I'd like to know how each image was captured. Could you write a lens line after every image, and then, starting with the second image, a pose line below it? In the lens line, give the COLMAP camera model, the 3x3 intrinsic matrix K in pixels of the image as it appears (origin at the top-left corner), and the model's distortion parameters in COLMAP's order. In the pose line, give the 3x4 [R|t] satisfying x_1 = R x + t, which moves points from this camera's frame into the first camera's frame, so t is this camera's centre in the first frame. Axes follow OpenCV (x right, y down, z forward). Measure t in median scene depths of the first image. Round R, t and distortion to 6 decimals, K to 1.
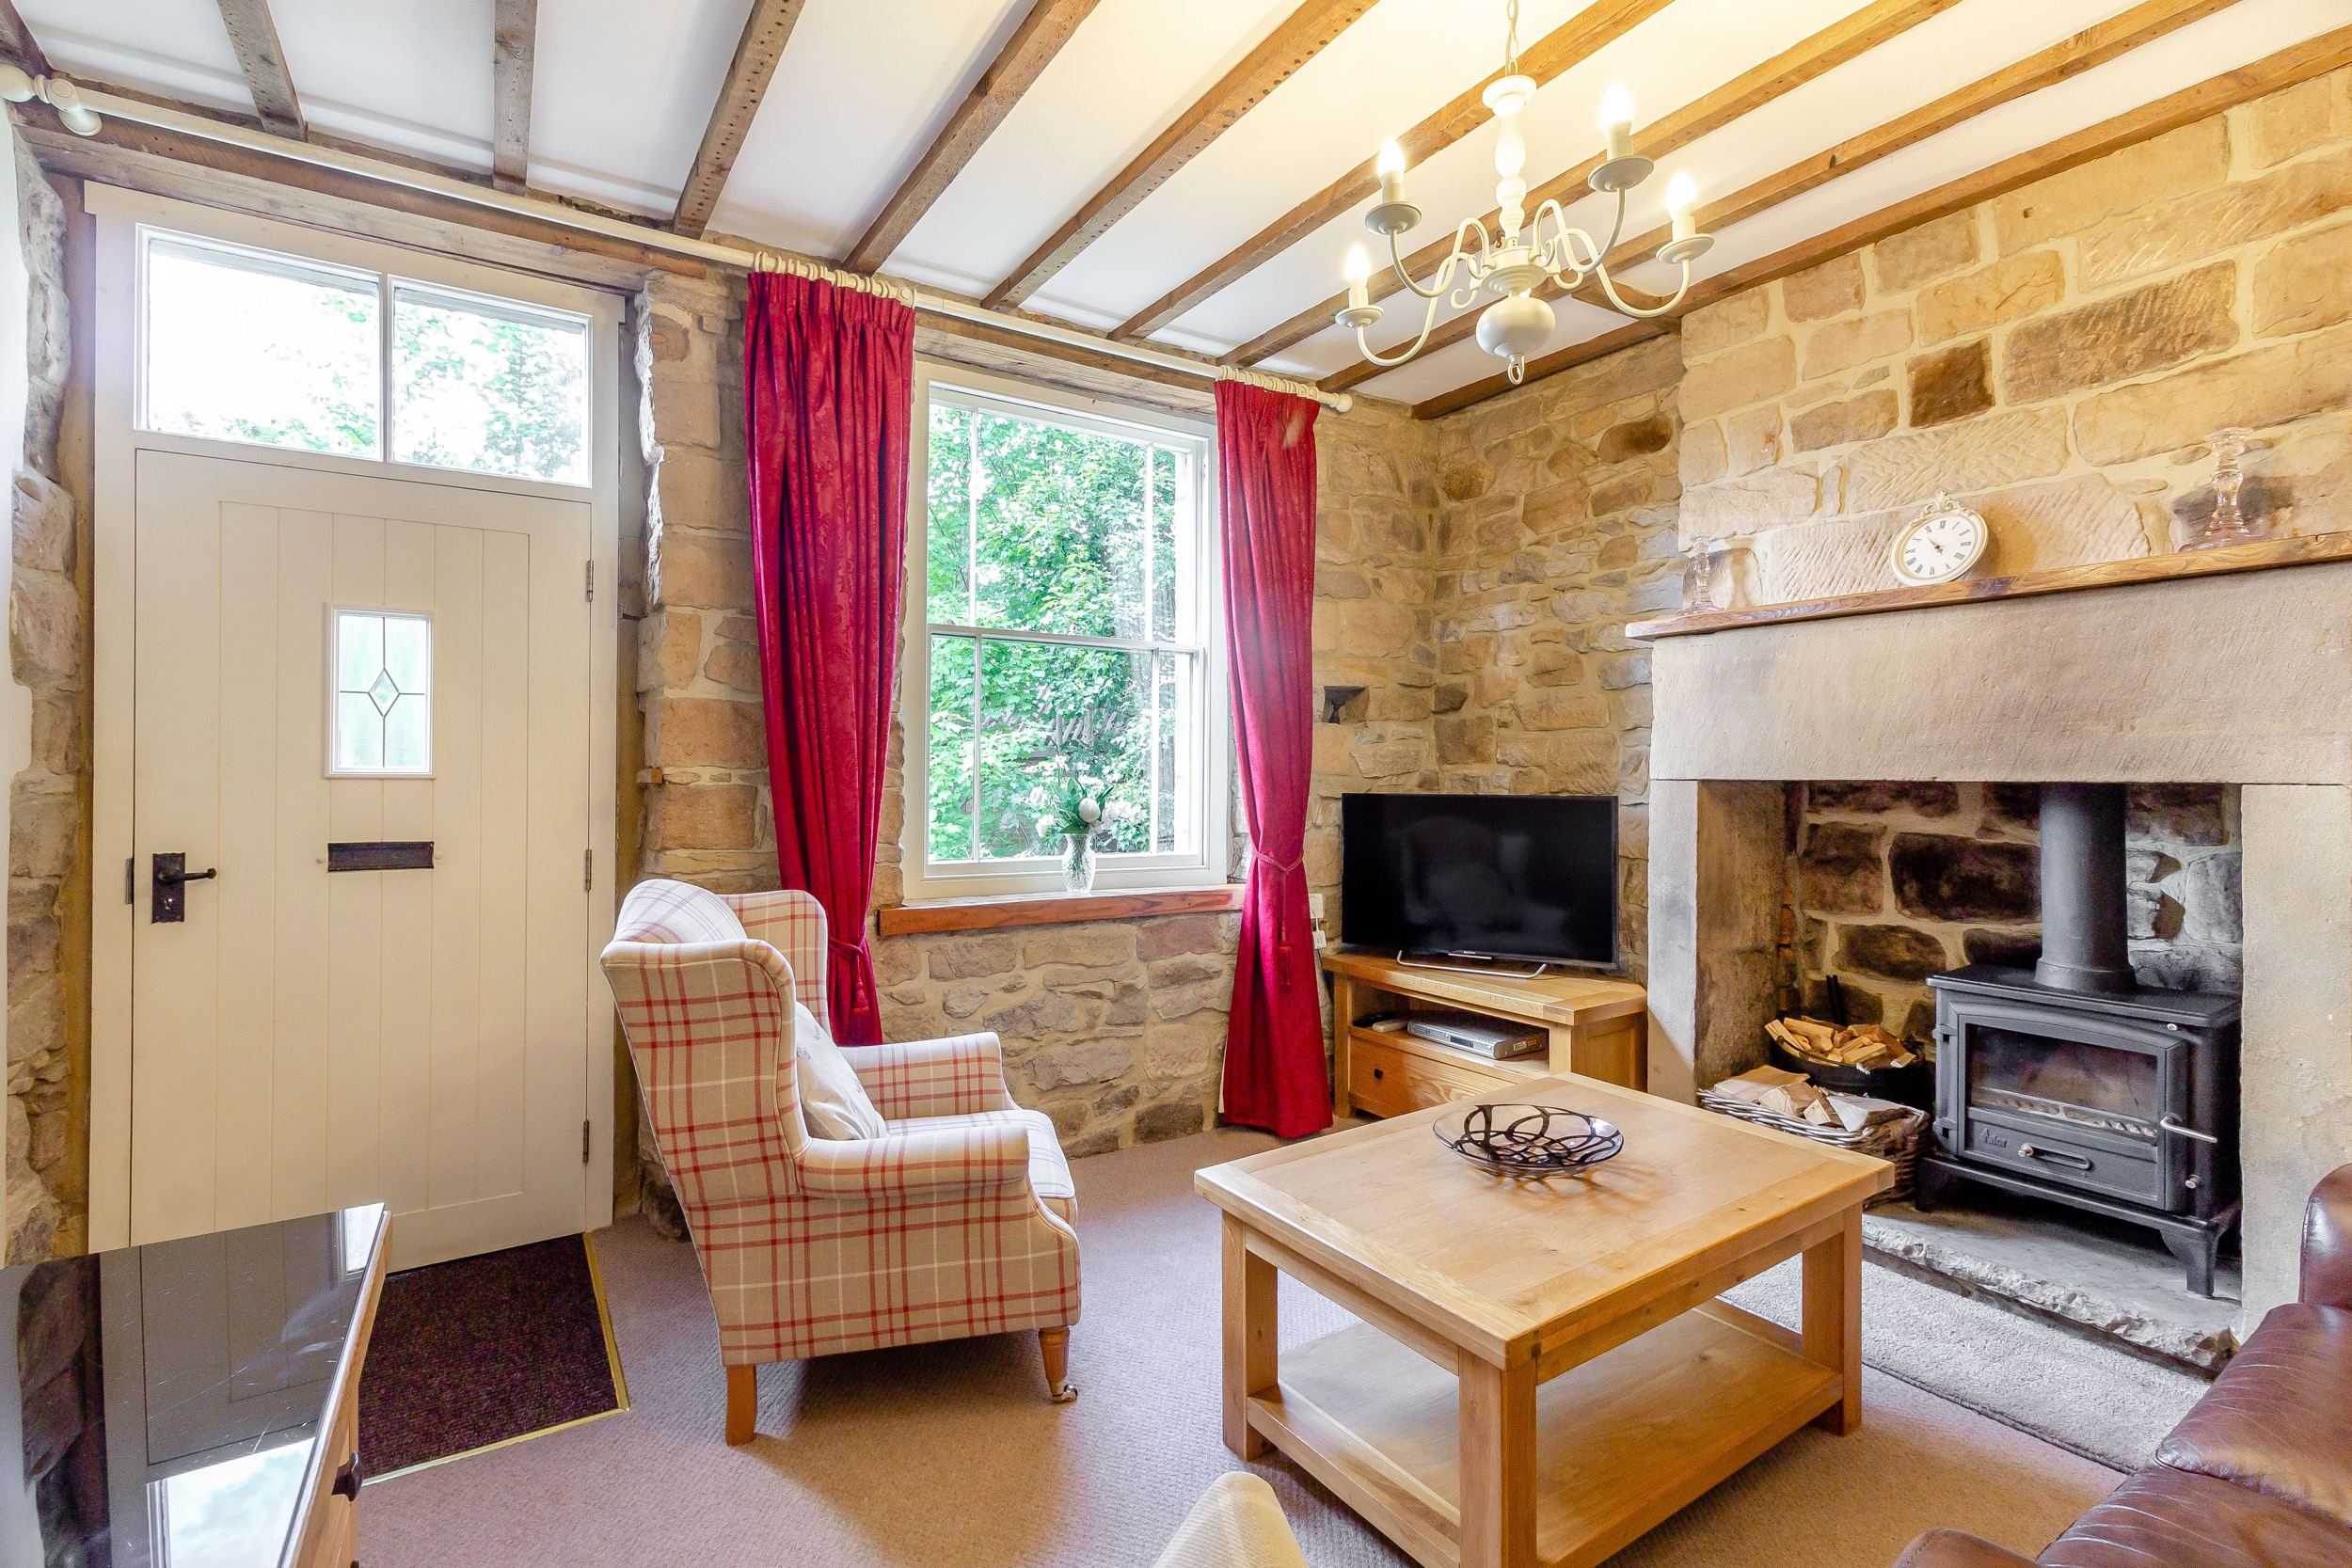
lens RADIAL K [[1124.2, 0, 1145.9], [0, 1124.2, 755.9], [0, 0, 1]] dist [0.000093, 0.000231]
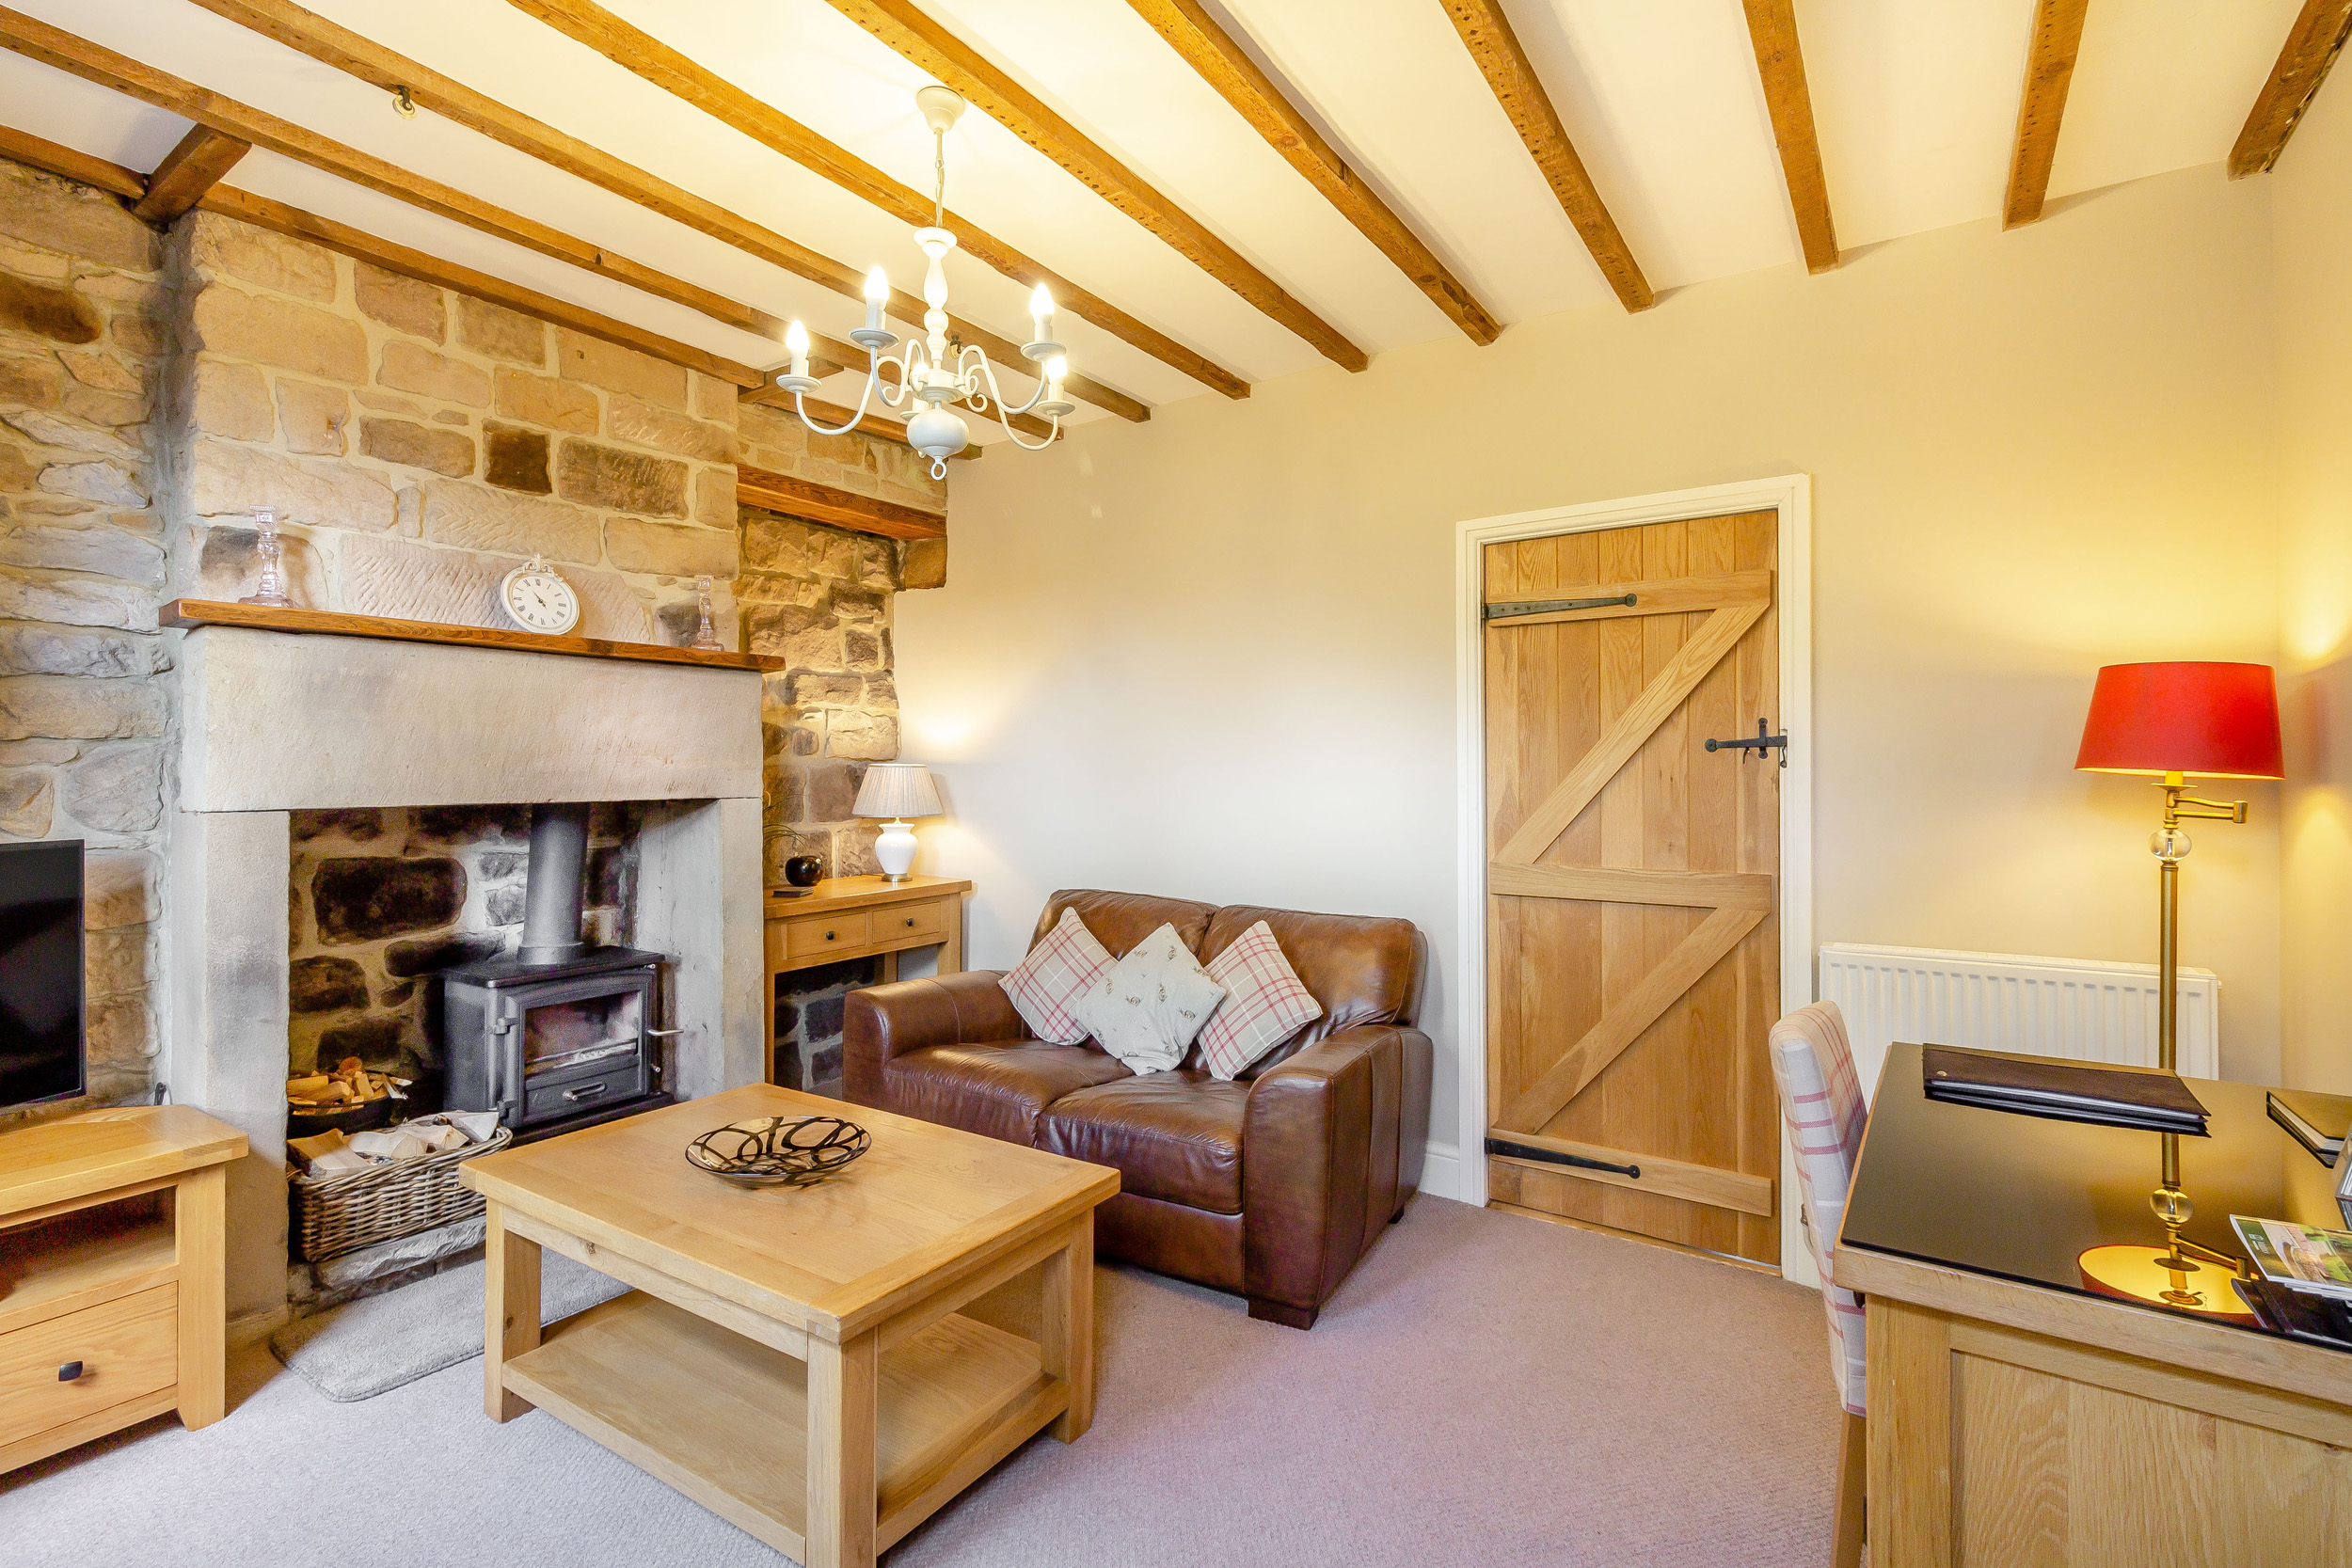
lens RADIAL K [[1124.2, 0, 1145.9], [0, 1124.2, 755.9], [0, 0, 1]] dist [0.000093, 0.000231]
pose [[-0.425286, 0.018870, 0.904862, -0.542943], [-0.002489, 0.999754, -0.022018, -0.001554], [-0.905056, -0.011616, -0.425134, 0.820916]]
